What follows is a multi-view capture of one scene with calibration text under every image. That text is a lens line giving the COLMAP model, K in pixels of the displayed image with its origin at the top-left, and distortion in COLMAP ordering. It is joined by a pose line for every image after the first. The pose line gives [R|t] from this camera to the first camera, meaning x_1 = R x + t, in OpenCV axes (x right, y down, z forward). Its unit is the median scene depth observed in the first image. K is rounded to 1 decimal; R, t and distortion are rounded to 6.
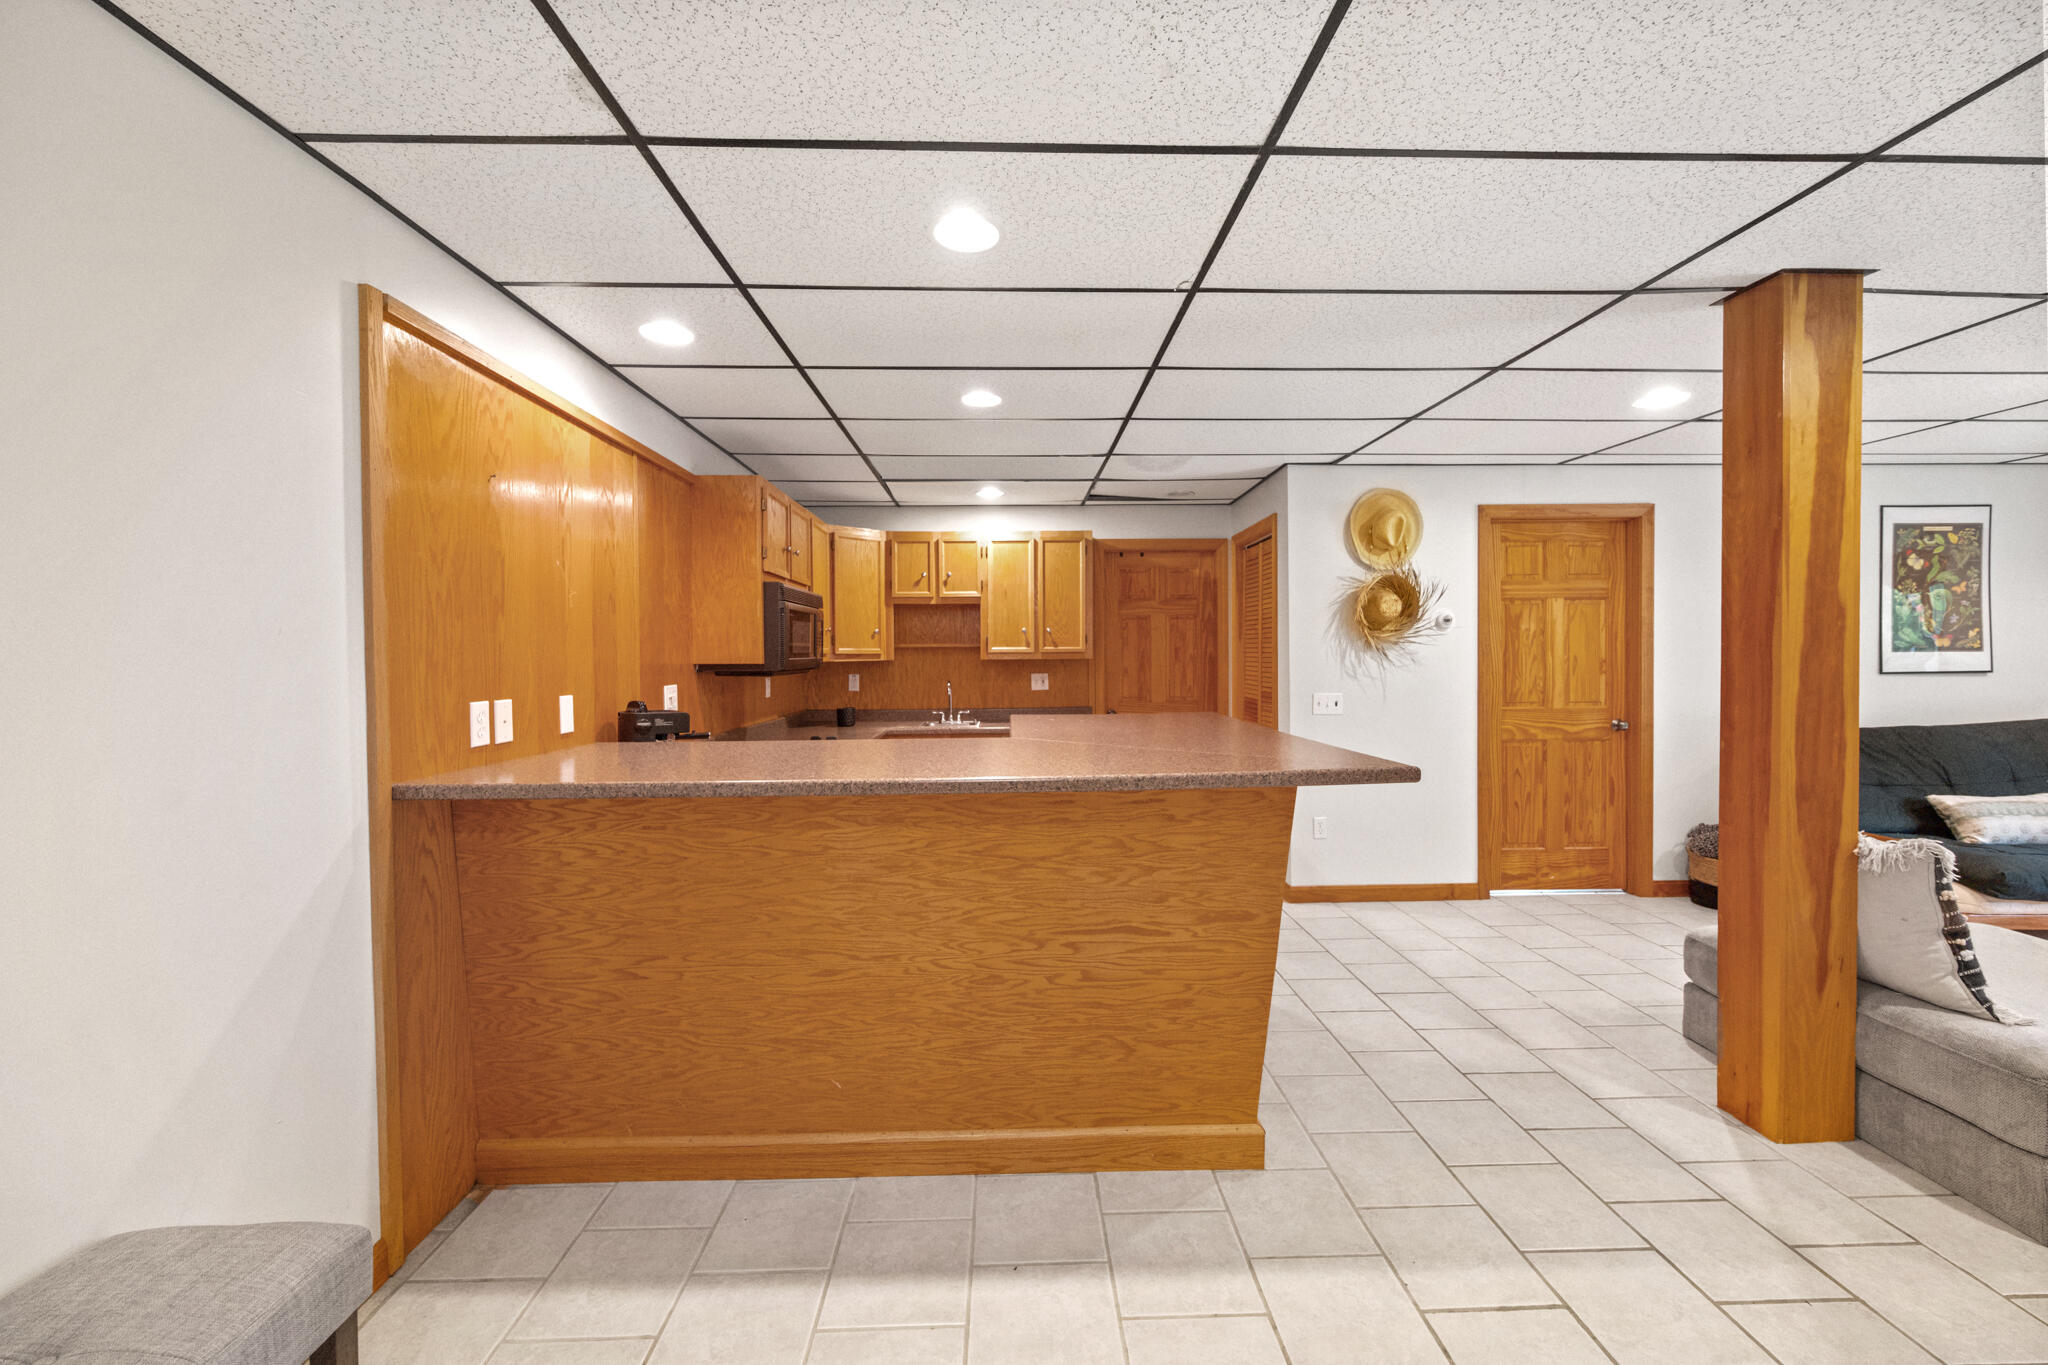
lens RADIAL K [[816.9, 0, 1025.1], [0, 816.9, 670.7], [0, 0, 1]] dist [-0.004103, 0.000616]
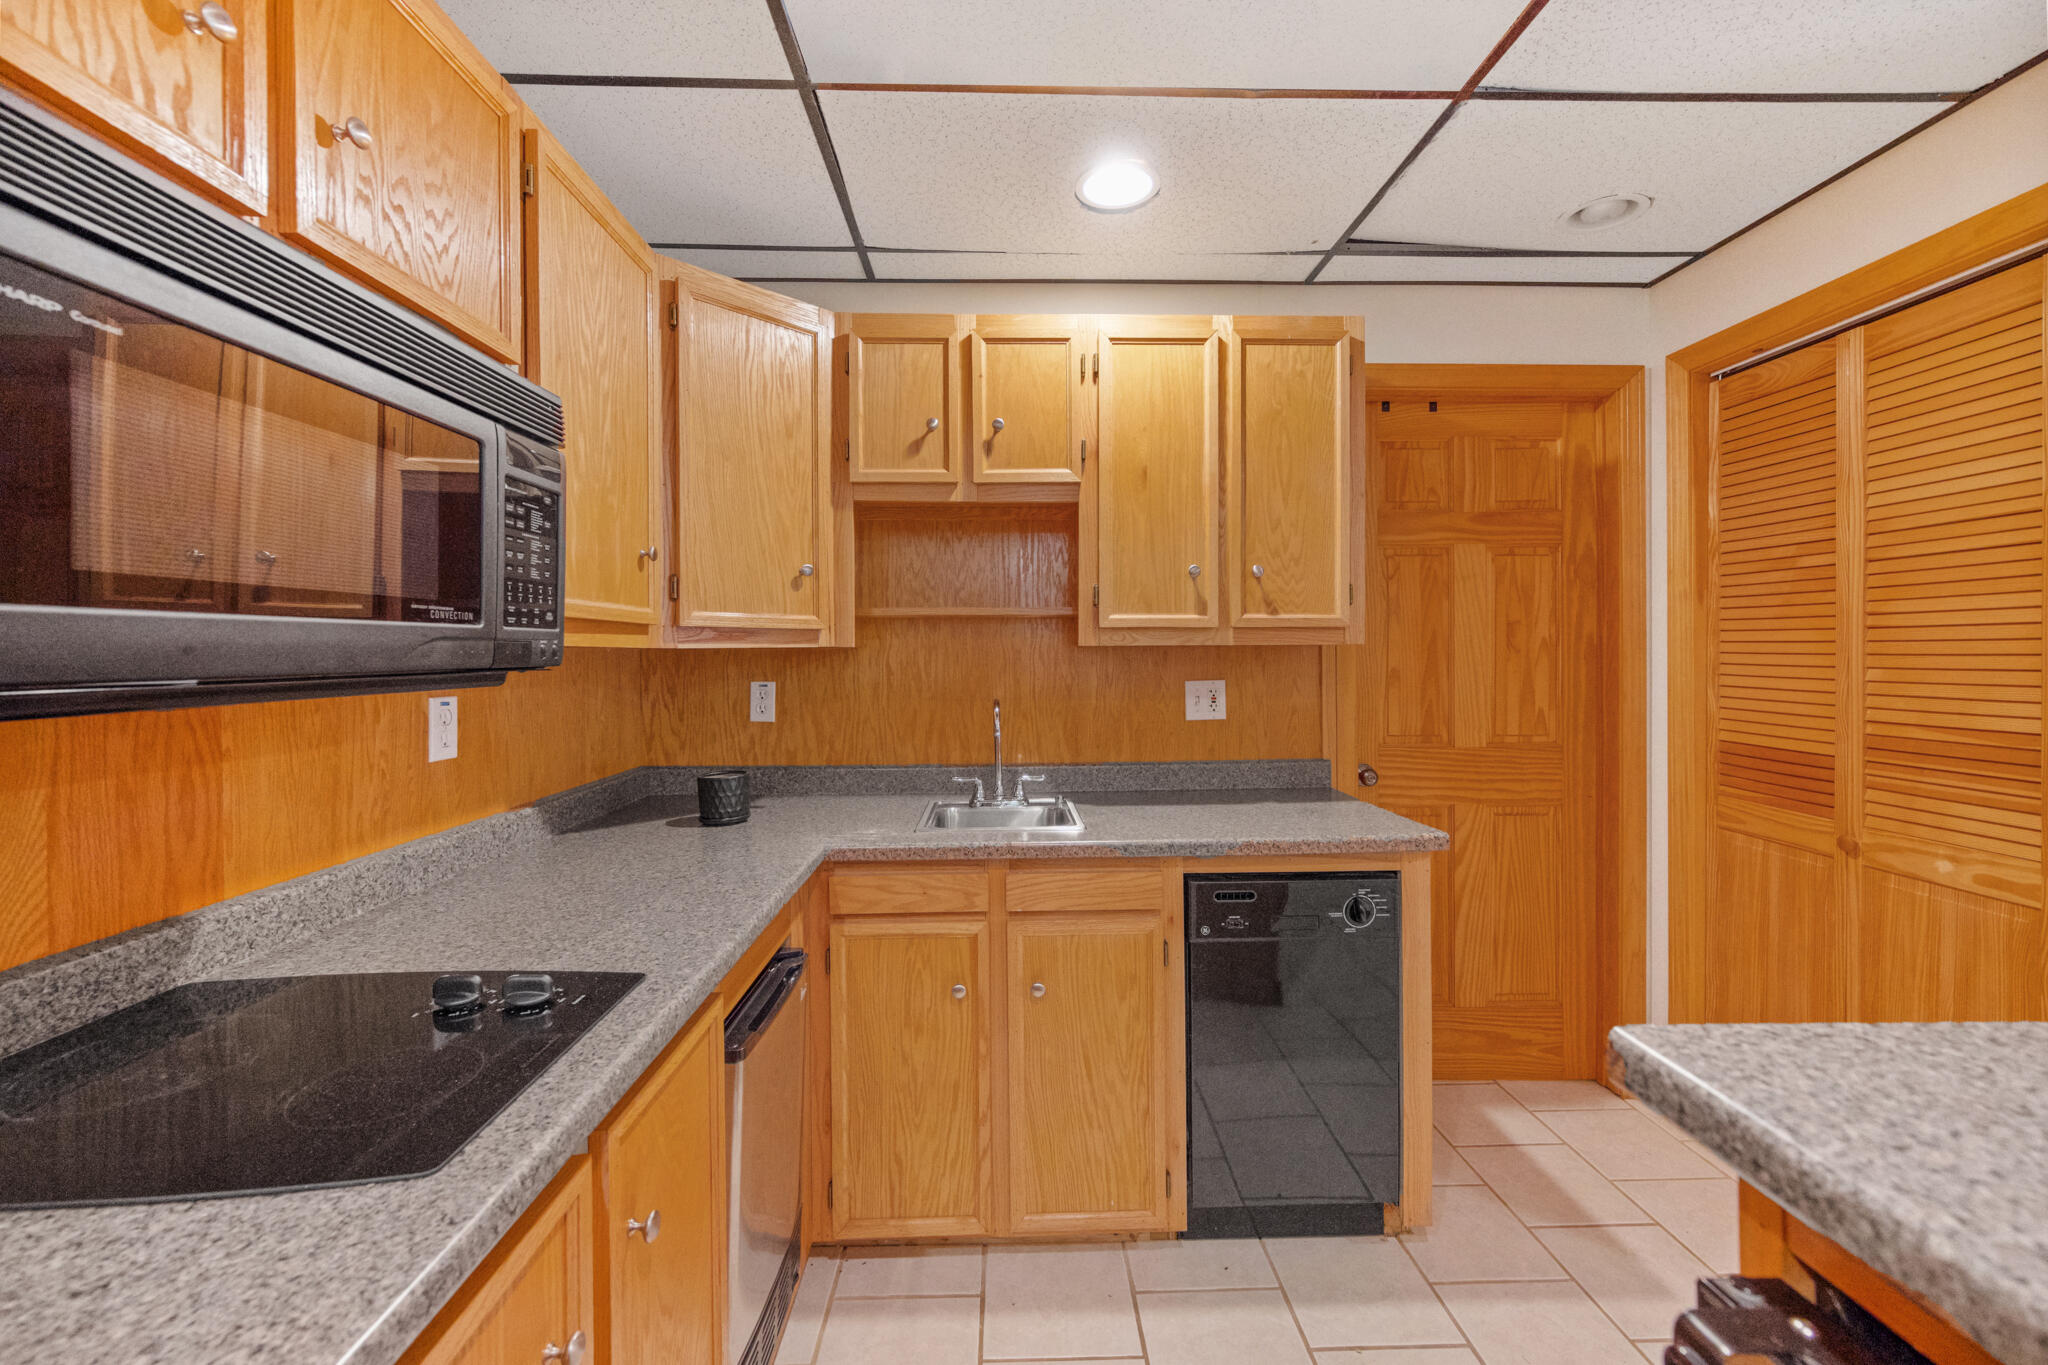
lens RADIAL K [[816.9, 0, 1029.9], [0, 816.9, 662.4], [0, 0, 1]] dist [-0.004103, 0.000616]
pose [[0.999915, 0.002849, 0.012751, -0.082327], [-0.002786, 0.999984, -0.004972, -0.003835], [-0.012765, 0.004936, 0.999906, 0.612090]]
